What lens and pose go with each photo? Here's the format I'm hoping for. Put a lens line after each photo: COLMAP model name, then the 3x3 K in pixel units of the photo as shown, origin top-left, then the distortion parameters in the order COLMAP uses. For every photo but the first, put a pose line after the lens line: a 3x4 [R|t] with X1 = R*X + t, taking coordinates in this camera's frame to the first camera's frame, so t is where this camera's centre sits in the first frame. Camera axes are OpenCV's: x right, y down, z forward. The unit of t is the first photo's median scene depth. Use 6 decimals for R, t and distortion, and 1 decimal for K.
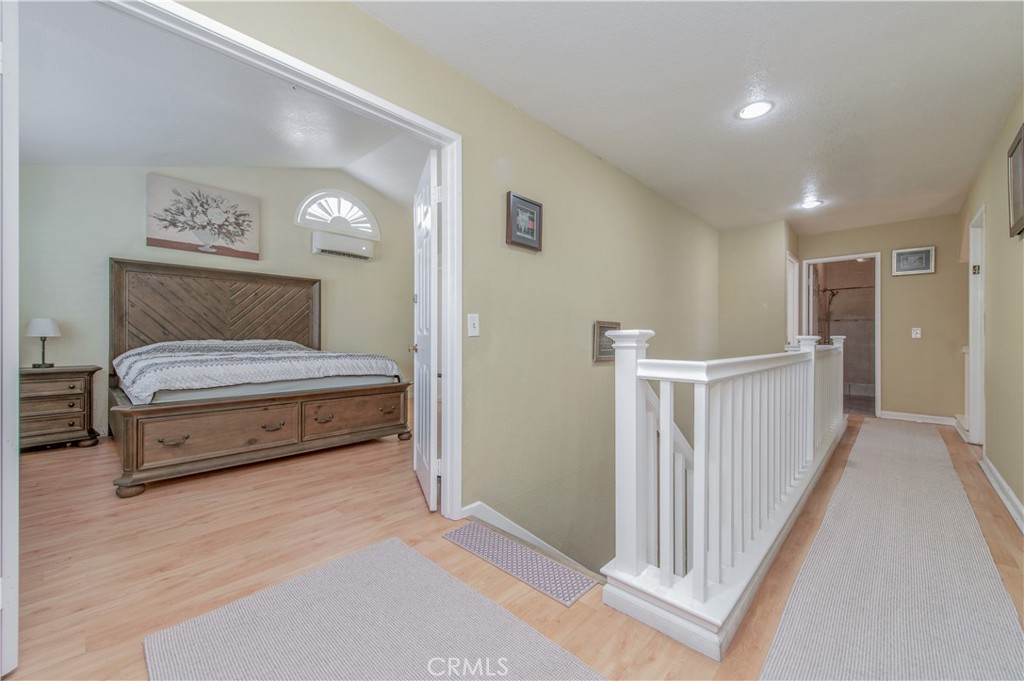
lens RADIAL K [[406.5, 0, 490.2], [0, 406.5, 340.0], [0, 0, 1]] dist [0.016556, -0.003923]
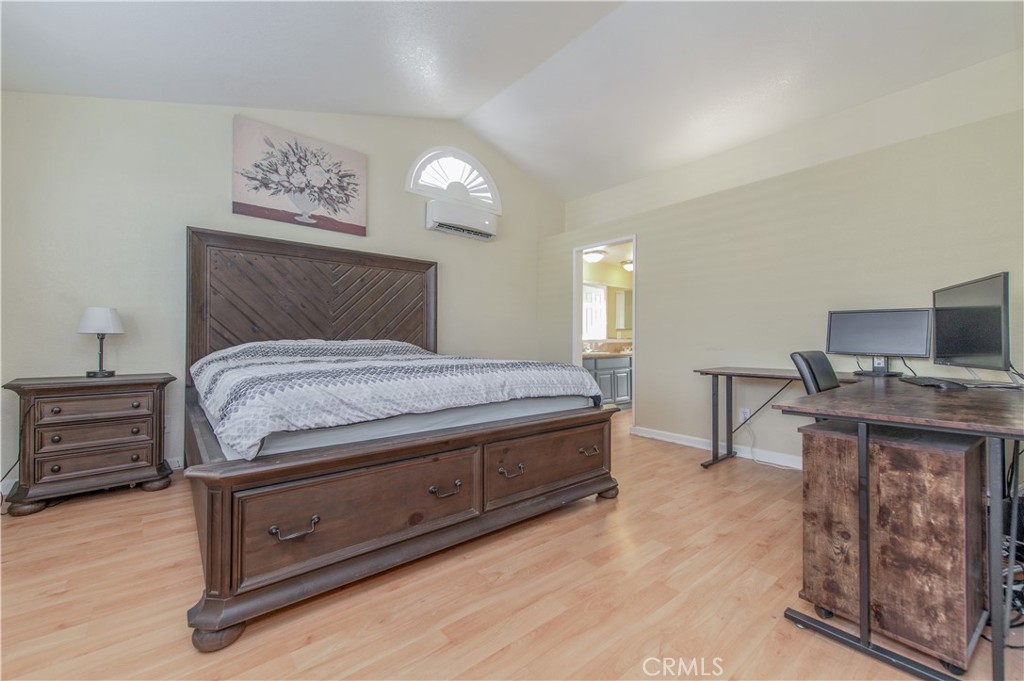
lens RADIAL K [[406.5, 0, 496.3], [0, 406.5, 342.5], [0, 0, 1]] dist [0.016556, -0.003923]
pose [[0.994687, 0.004474, -0.102850, -0.268667], [-0.004585, 0.999989, -0.000850, 0.004380], [0.102846, 0.001317, 0.994696, 0.294380]]
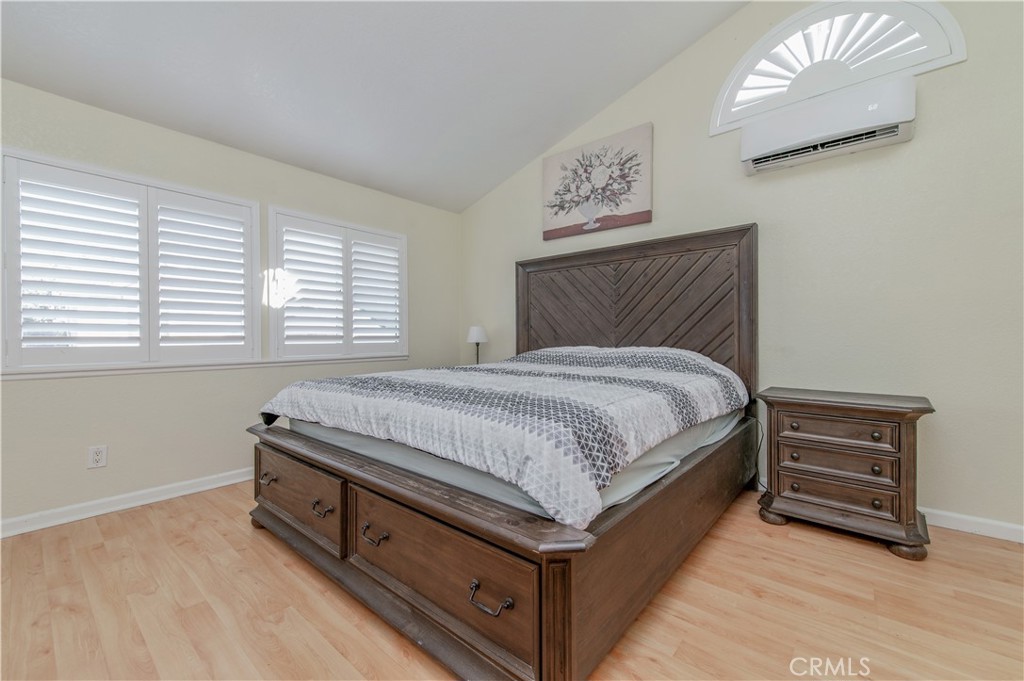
lens RADIAL K [[406.5, 0, 519.1], [0, 406.5, 338.4], [0, 0, 1]] dist [0.016556, -0.003923]
pose [[0.111990, -0.000870, -0.993709, 0.039954], [0.000707, 0.999999, -0.000796, -0.014496], [0.993709, -0.000613, 0.111990, 0.803634]]
